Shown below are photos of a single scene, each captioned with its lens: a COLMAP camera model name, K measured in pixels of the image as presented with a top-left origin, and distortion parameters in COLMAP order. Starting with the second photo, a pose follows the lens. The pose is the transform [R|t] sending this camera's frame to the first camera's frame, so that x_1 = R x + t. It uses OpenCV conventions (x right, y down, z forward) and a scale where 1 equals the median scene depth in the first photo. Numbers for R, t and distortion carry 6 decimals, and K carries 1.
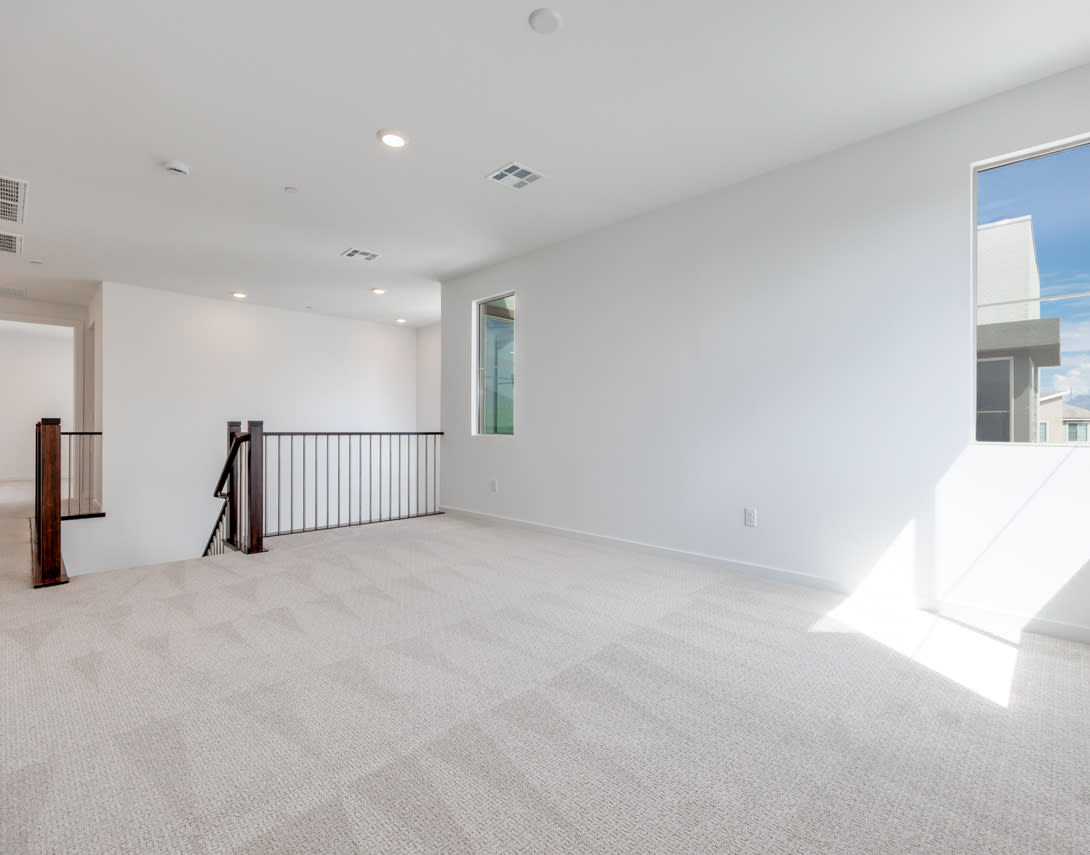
lens RADIAL K [[529.9, 0, 545.0], [0, 529.9, 427.5], [0, 0, 1]] dist [-0.000543, 0.000002]
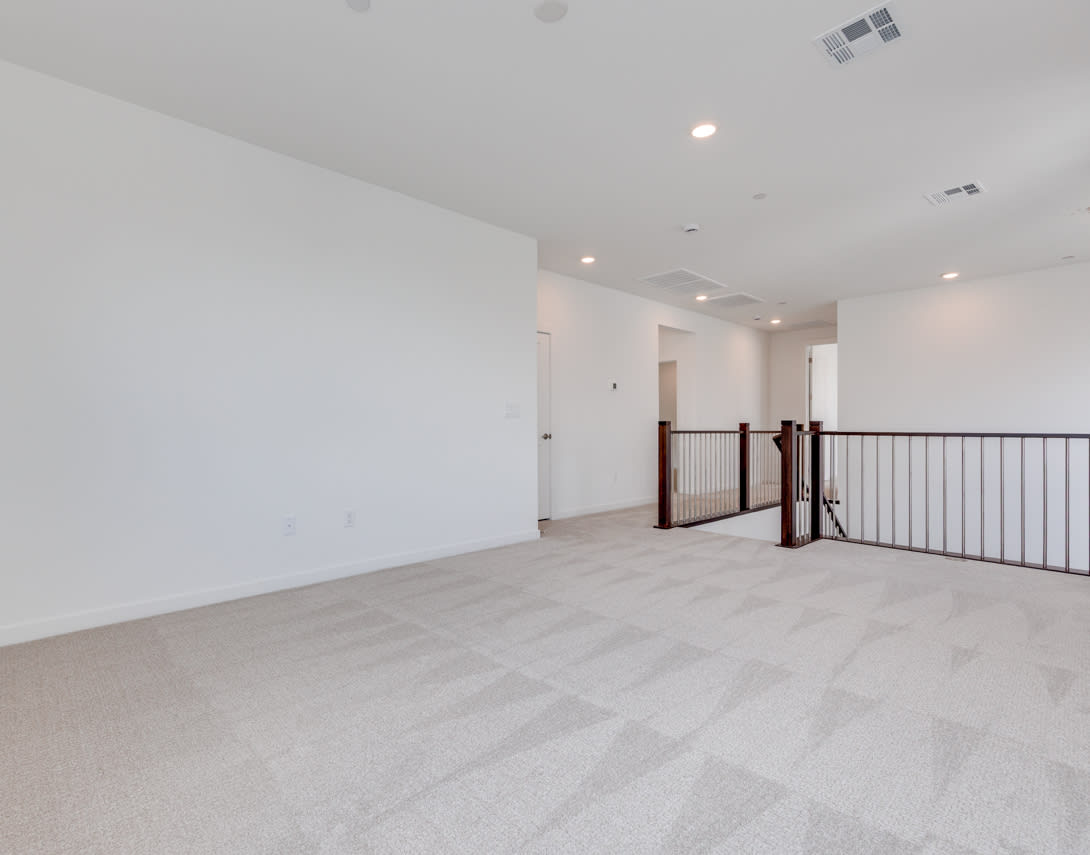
lens RADIAL K [[567.5, 0, 545.0], [0, 567.5, 427.5], [0, 0, 1]] dist [-0.014759, 0.000188]
pose [[-0.046869, -0.003470, -0.998895, 0.539693], [-0.000183, 0.999994, -0.003465, 0.005166], [0.998901, 0.000020, -0.046869, 0.542687]]
